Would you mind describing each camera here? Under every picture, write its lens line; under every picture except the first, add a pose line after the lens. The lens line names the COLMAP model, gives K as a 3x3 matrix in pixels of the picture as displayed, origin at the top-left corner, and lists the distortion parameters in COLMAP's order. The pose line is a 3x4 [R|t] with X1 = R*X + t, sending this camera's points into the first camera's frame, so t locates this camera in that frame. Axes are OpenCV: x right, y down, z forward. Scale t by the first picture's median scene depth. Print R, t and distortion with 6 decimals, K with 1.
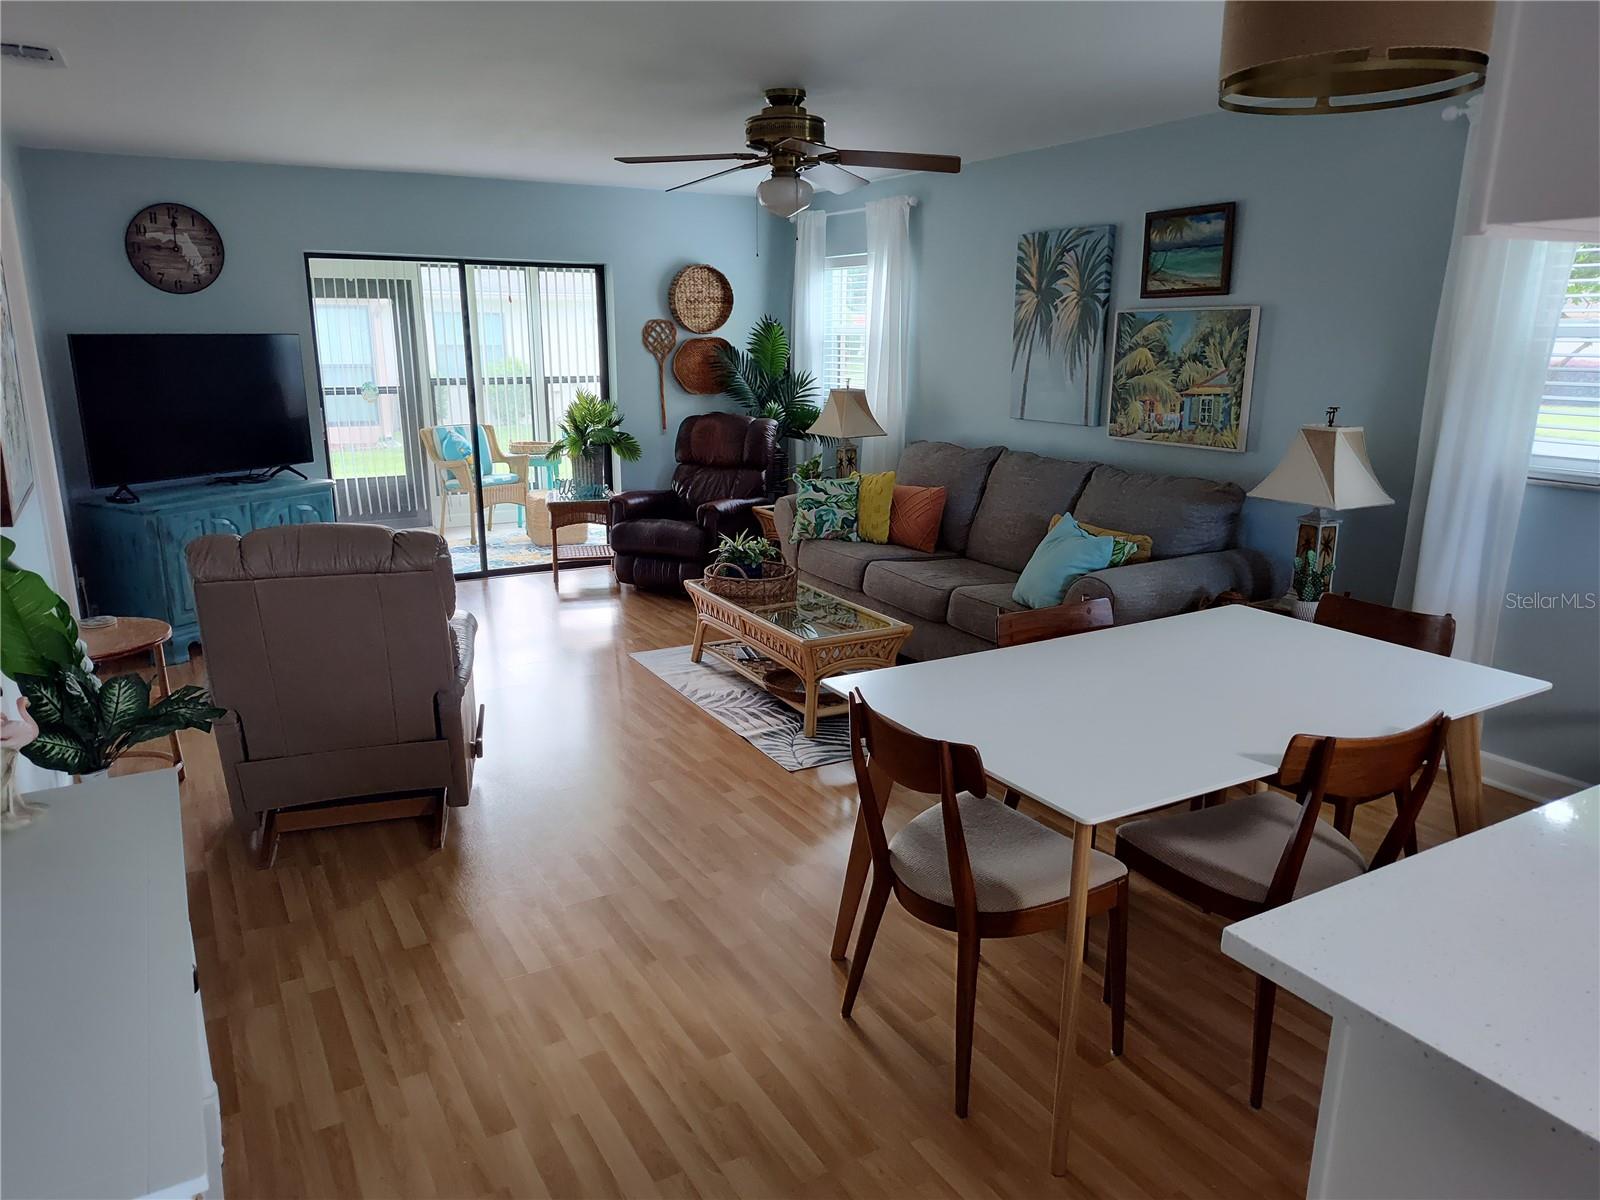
lens RADIAL K [[1094.9, 0, 799.2], [0, 1094.9, 587.8], [0, 0, 1]] dist [0.033787, -0.031185]
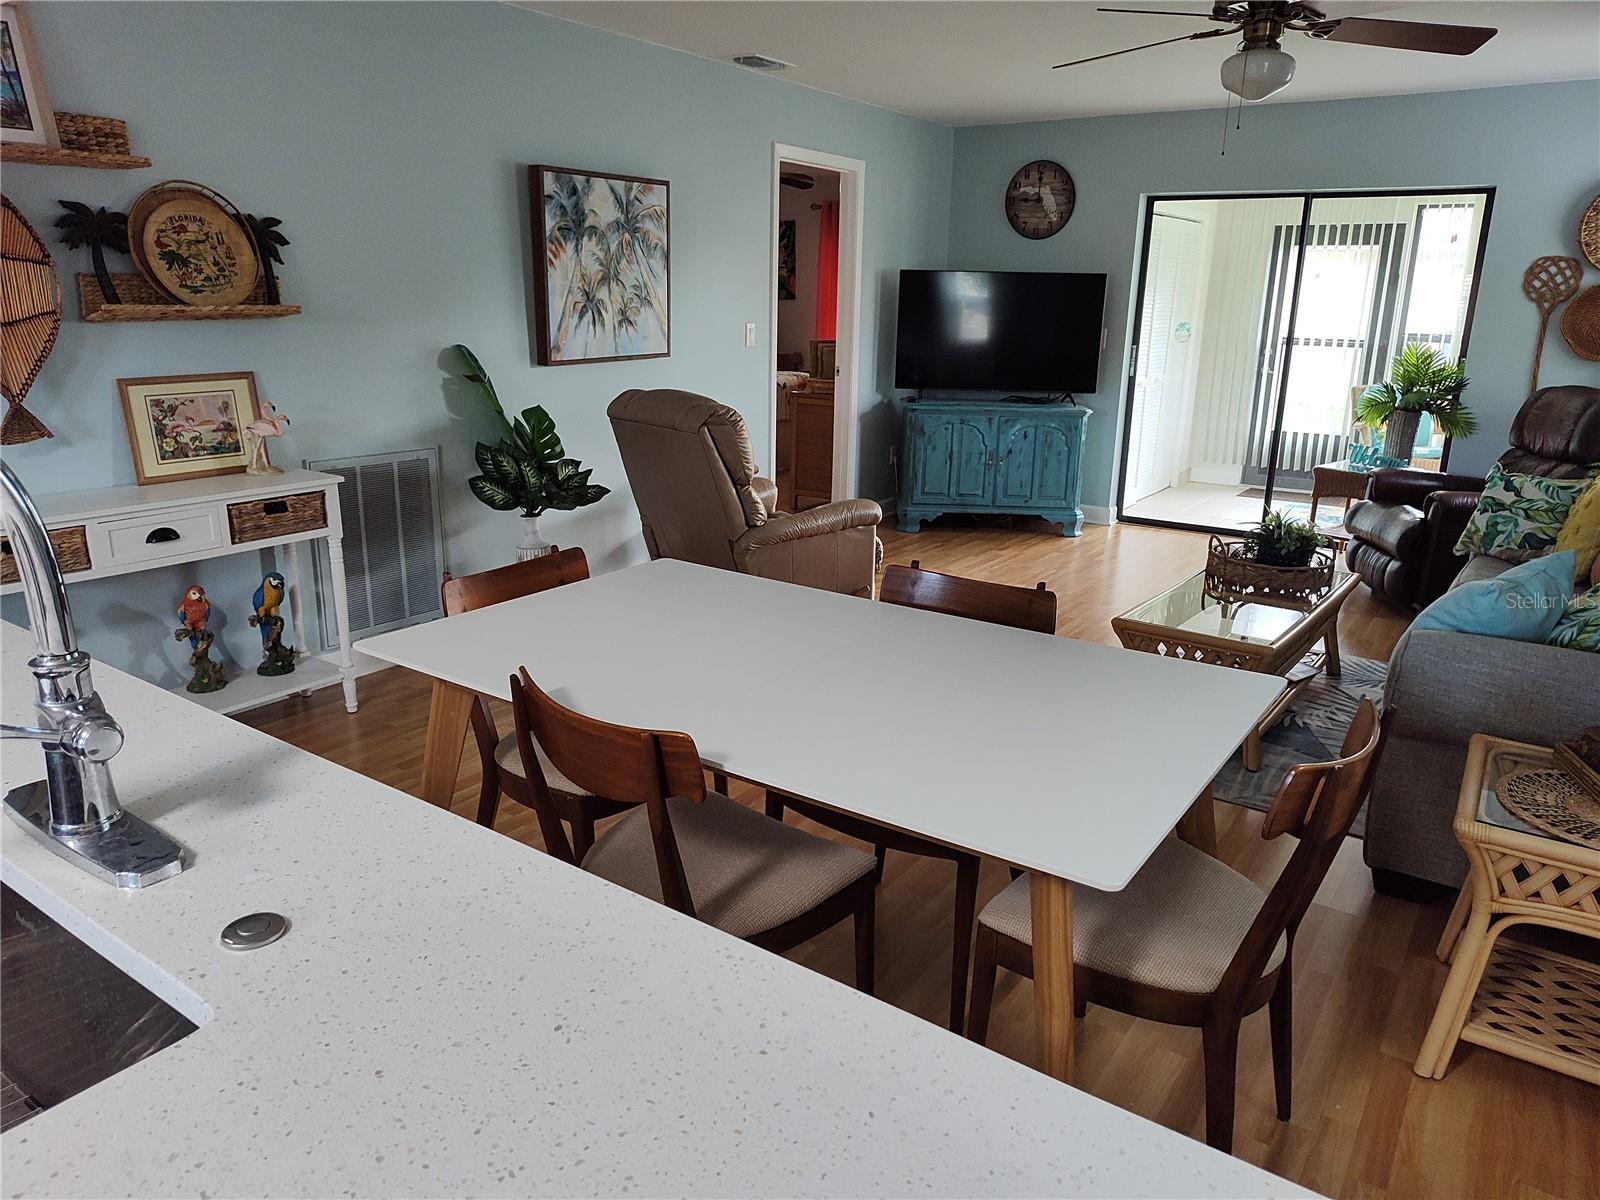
lens RADIAL K [[1094.9, 0, 802.9], [0, 1094.9, 600.3], [0, 0, 1]] dist [0.033787, -0.031185]
pose [[0.429765, 0.252898, -0.866801, 0.455003], [-0.225835, 0.959571, 0.167994, -0.036872], [0.874243, 0.123556, 0.469504, 0.279389]]
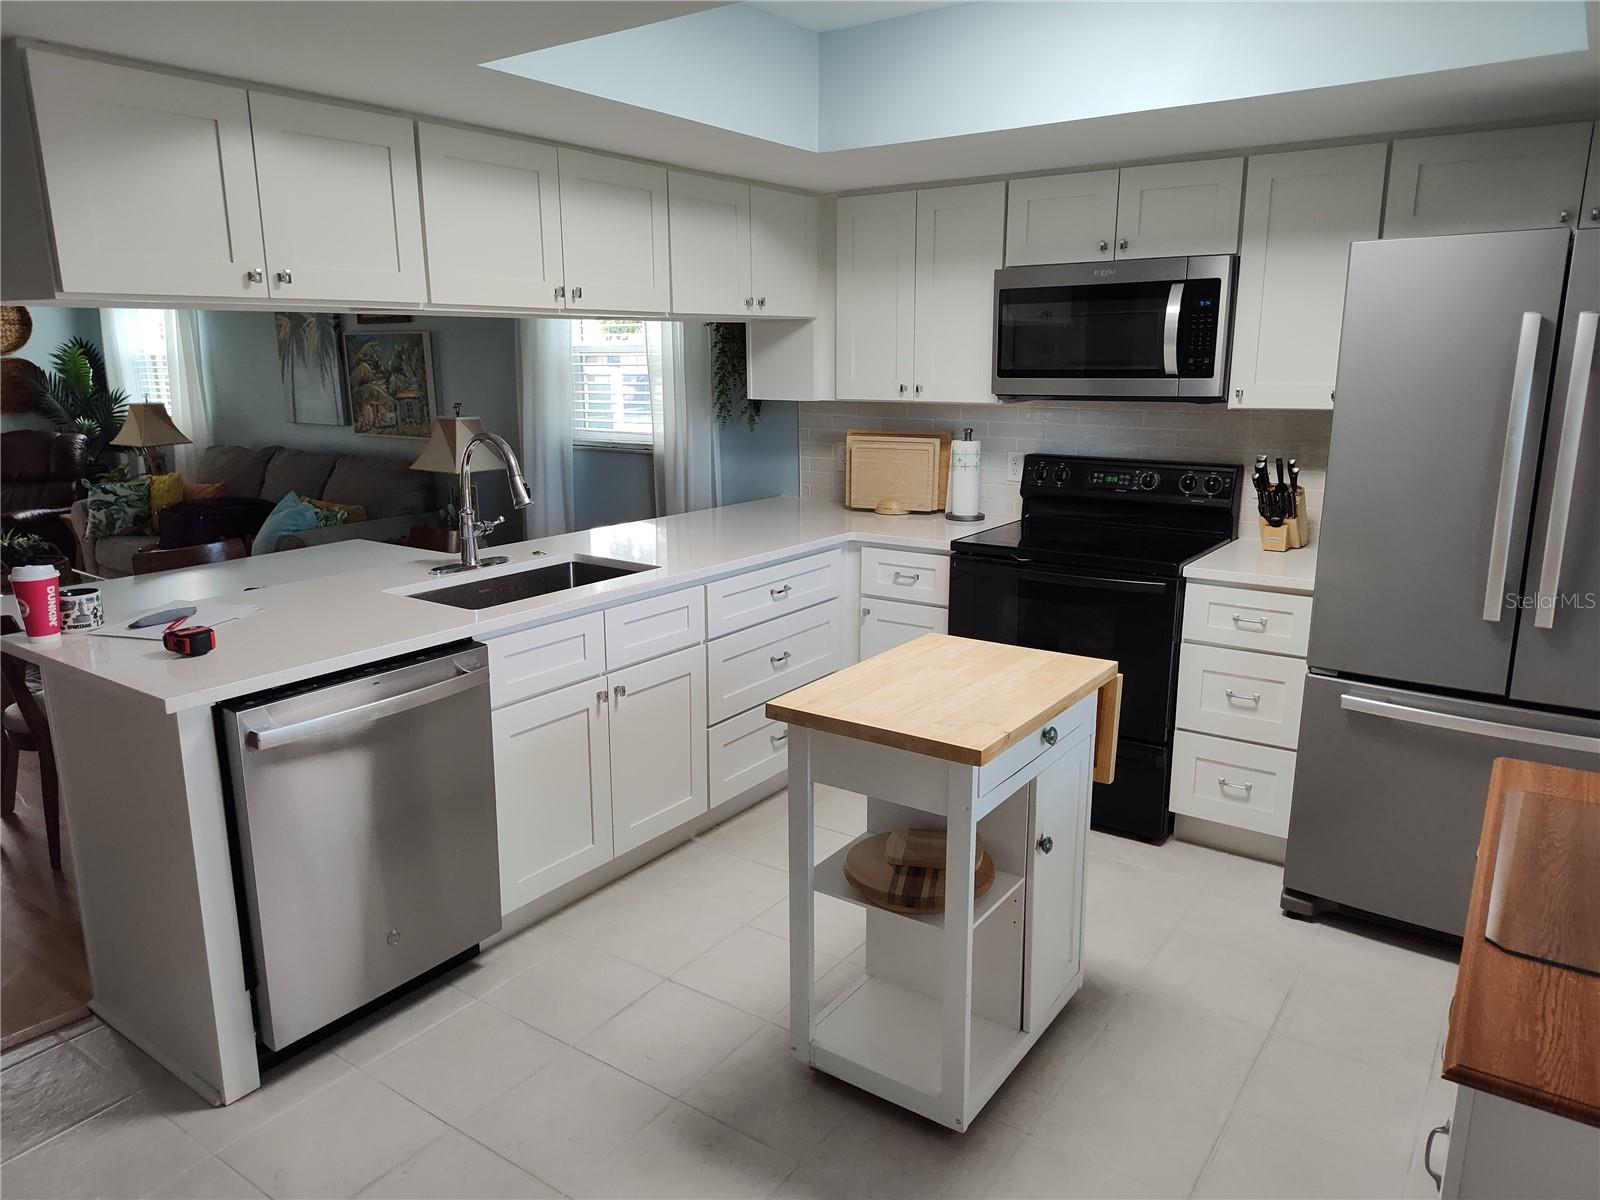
lens RADIAL K [[1094.9, 0, 796.1], [0, 1094.9, 609.1], [0, 0, 1]] dist [0.033787, -0.031185]
pose [[0.910065, -0.103822, 0.401251, 0.193737], [0.103437, 0.994377, 0.022688, 0.077379], [-0.401351, 0.020857, 0.915687, -0.318305]]
